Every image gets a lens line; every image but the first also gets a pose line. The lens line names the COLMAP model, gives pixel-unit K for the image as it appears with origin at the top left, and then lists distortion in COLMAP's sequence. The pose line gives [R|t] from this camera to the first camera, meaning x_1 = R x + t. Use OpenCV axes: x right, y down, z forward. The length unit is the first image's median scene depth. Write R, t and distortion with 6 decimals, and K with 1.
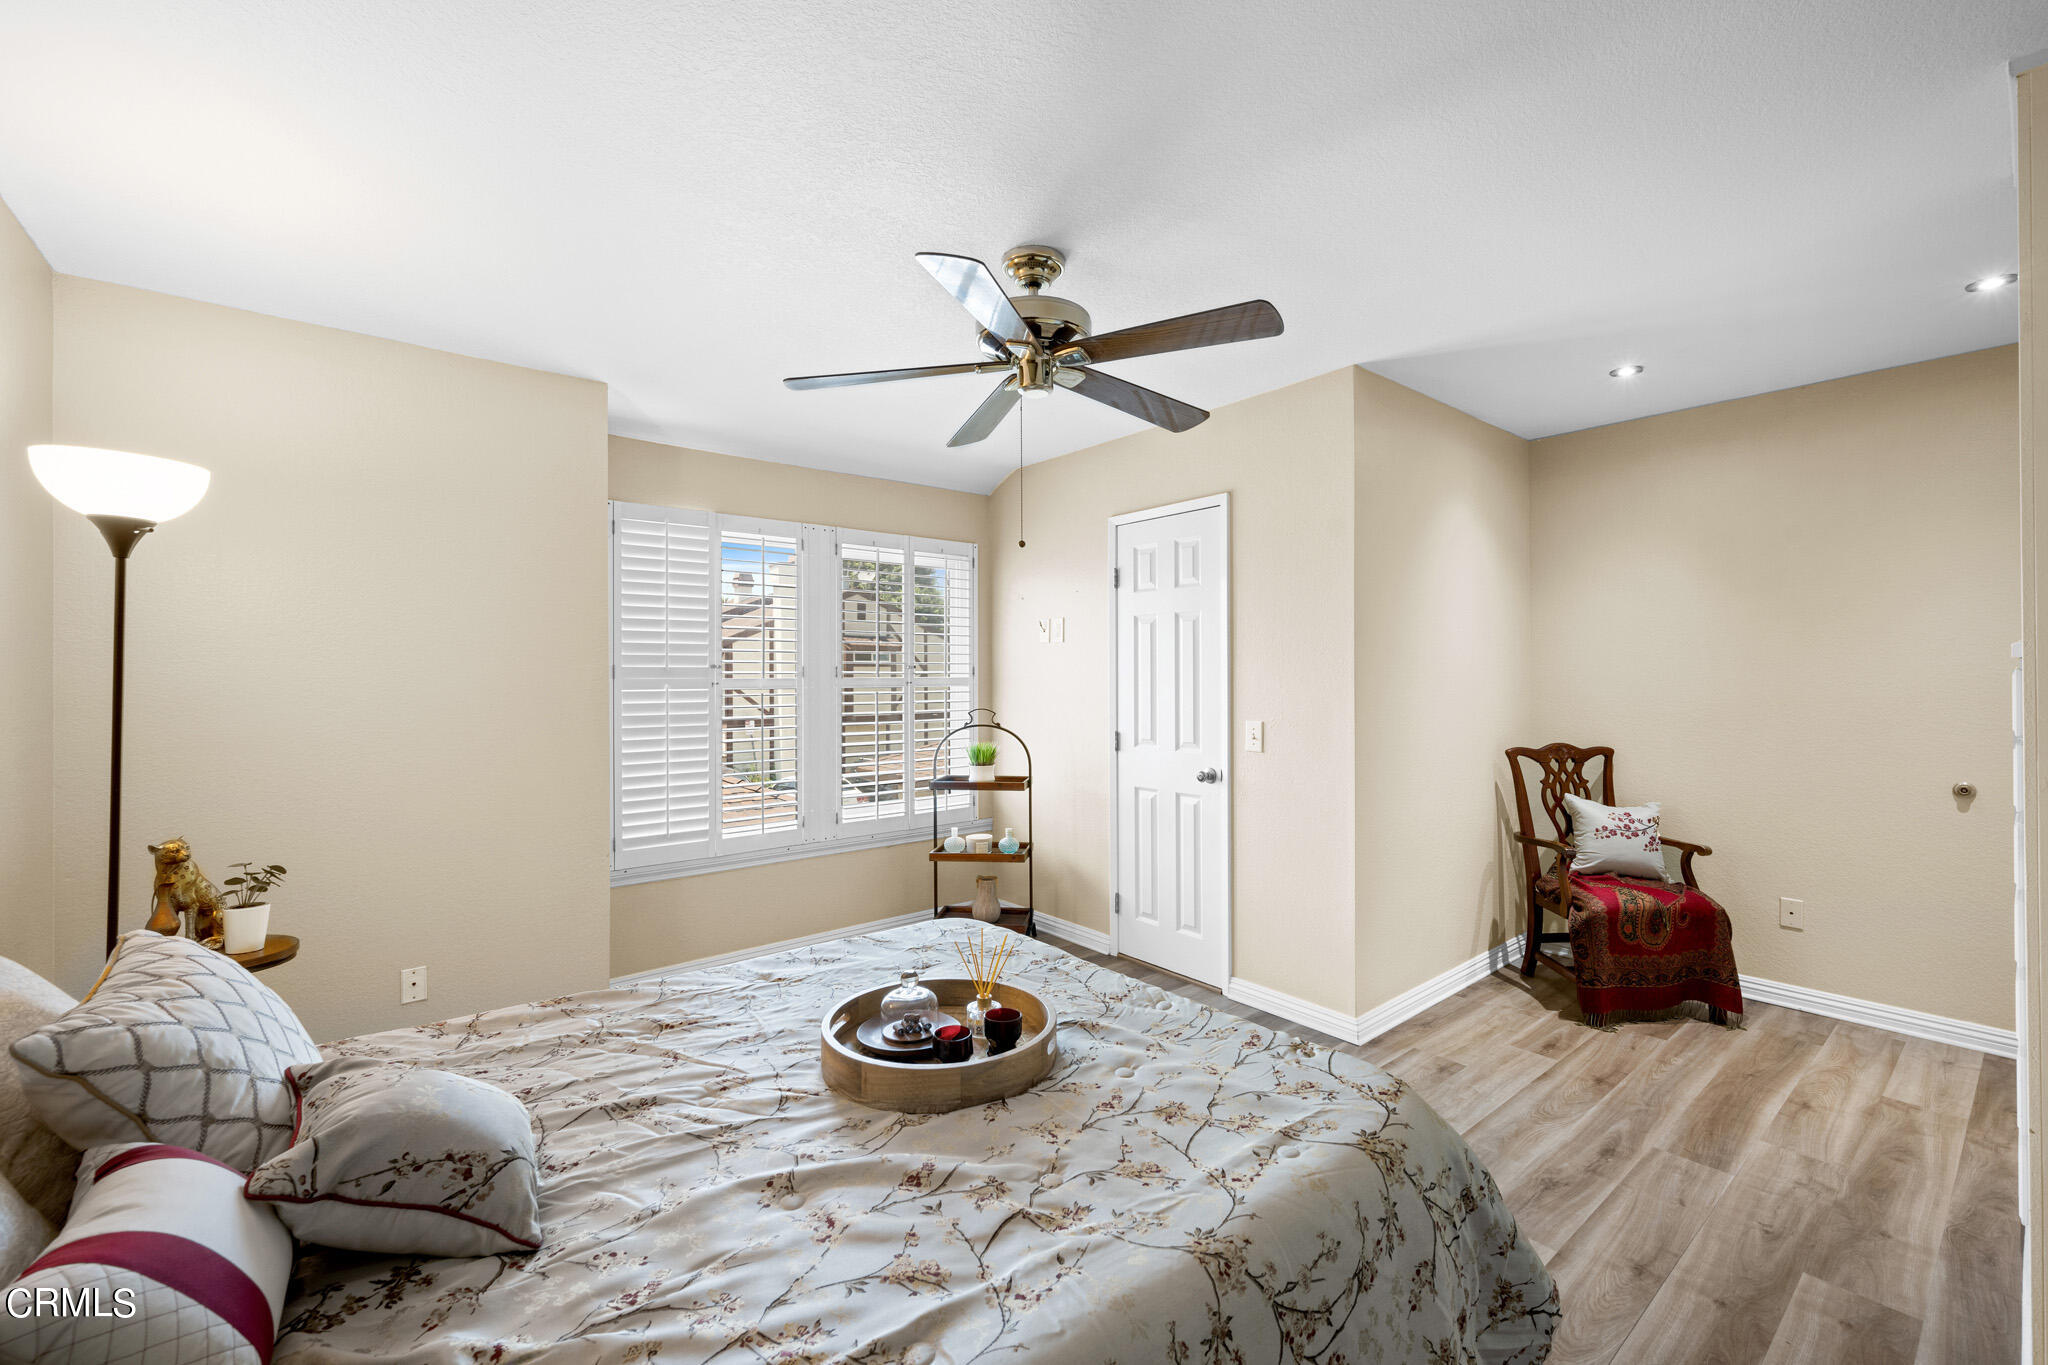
lens RADIAL K [[840.0, 0, 1070.1], [0, 840.0, 671.8], [0, 0, 1]] dist [0.003988, 0.000414]
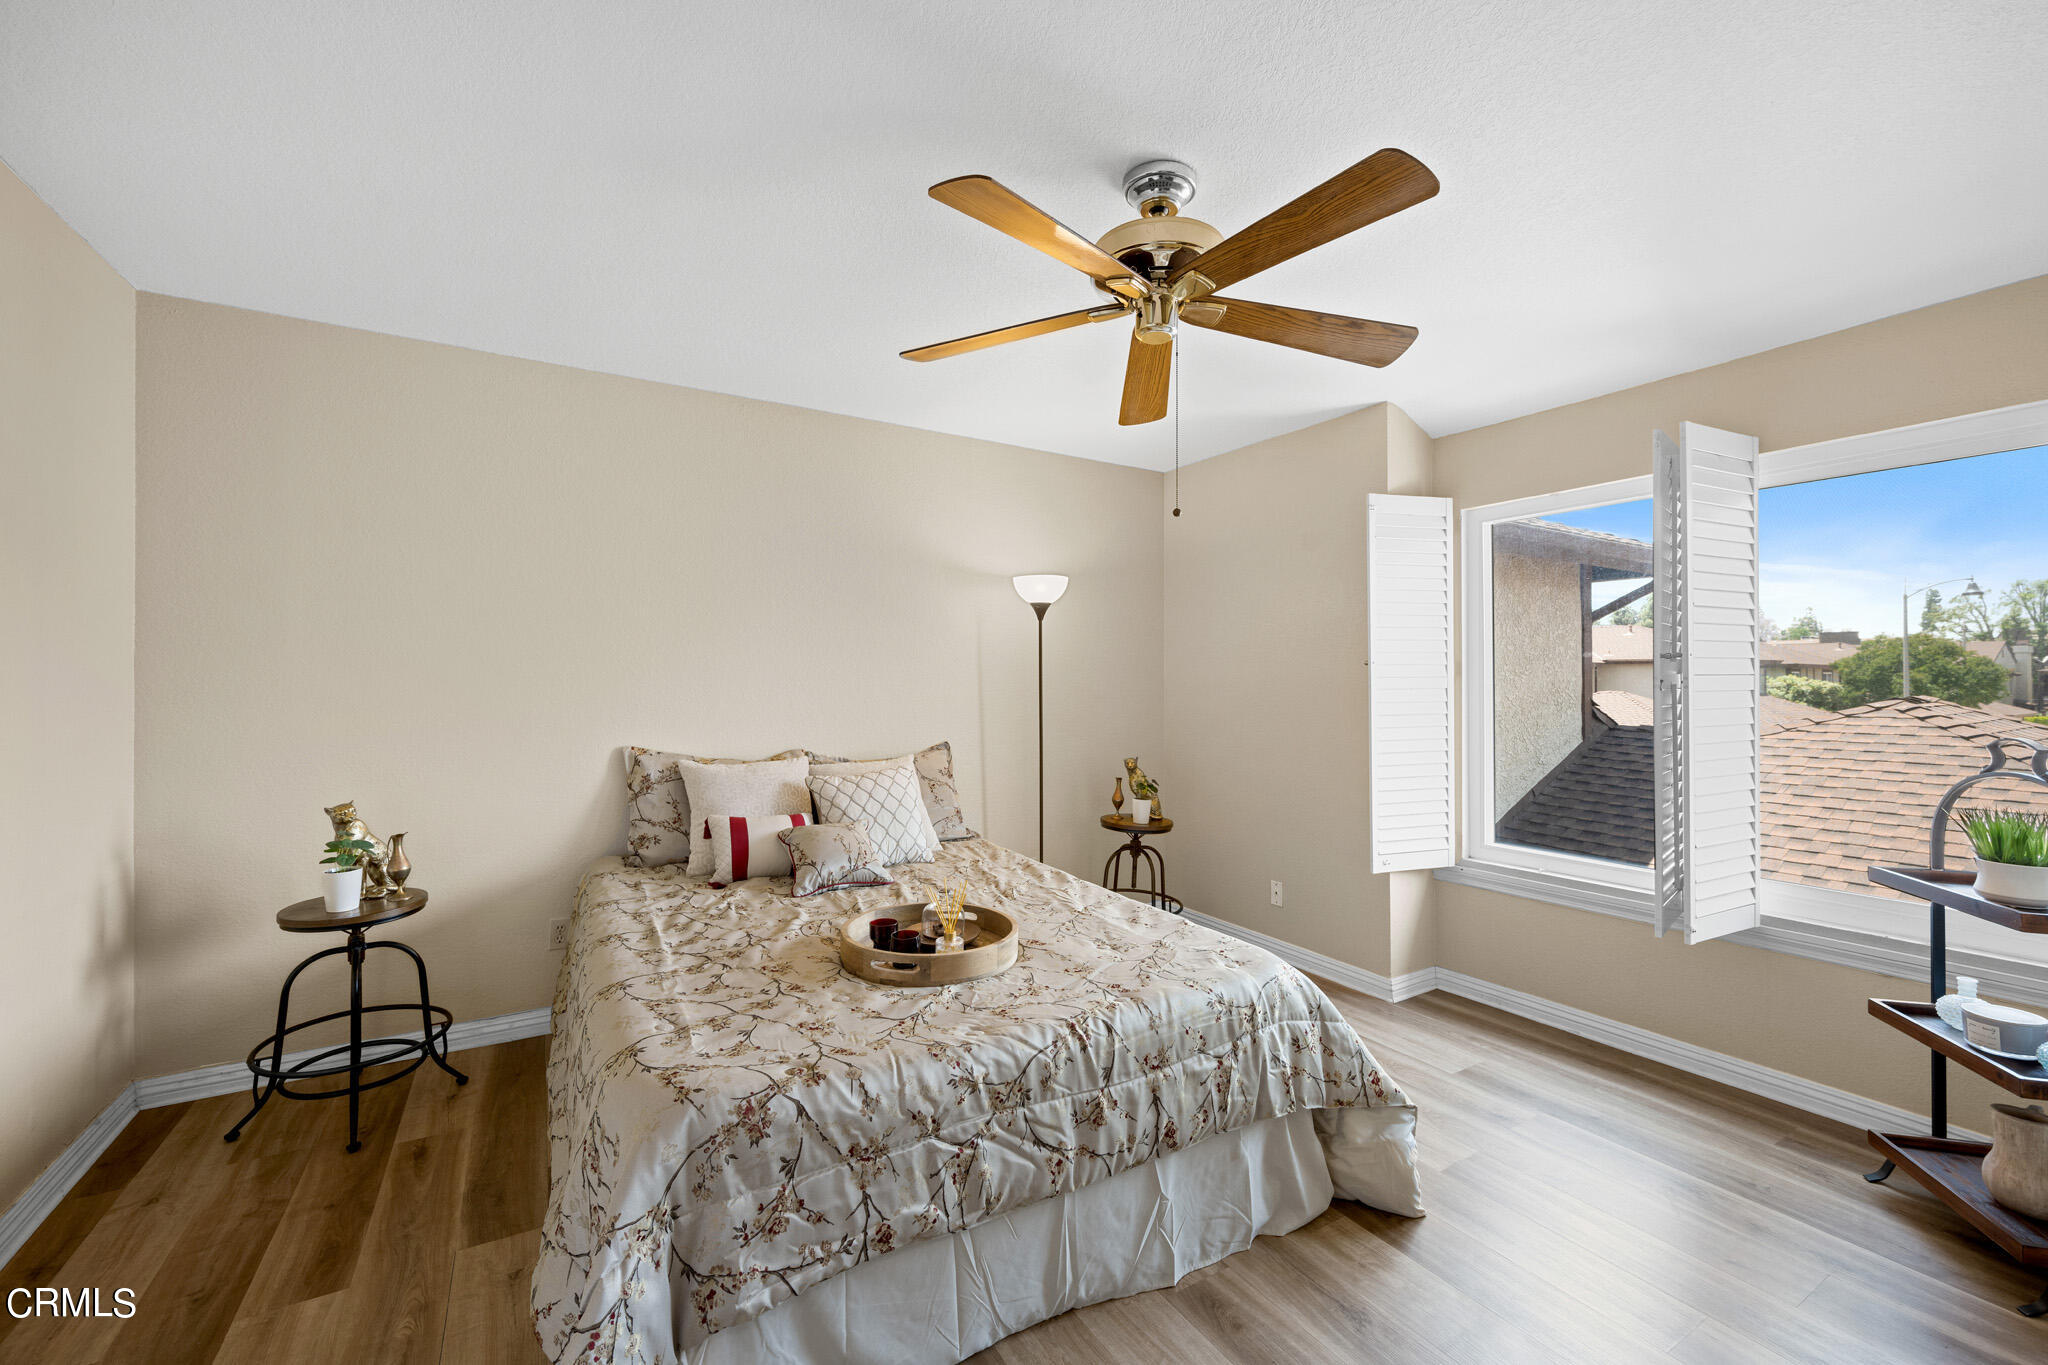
lens RADIAL K [[840.0, 0, 1030.1], [0, 840.0, 677.8], [0, 0, 1]] dist [0.003988, 0.000414]
pose [[-0.175596, -0.000230, -0.984462, 1.065485], [0.005772, 0.999983, -0.001263, 0.018080], [0.984445, -0.005905, -0.175592, 1.313293]]
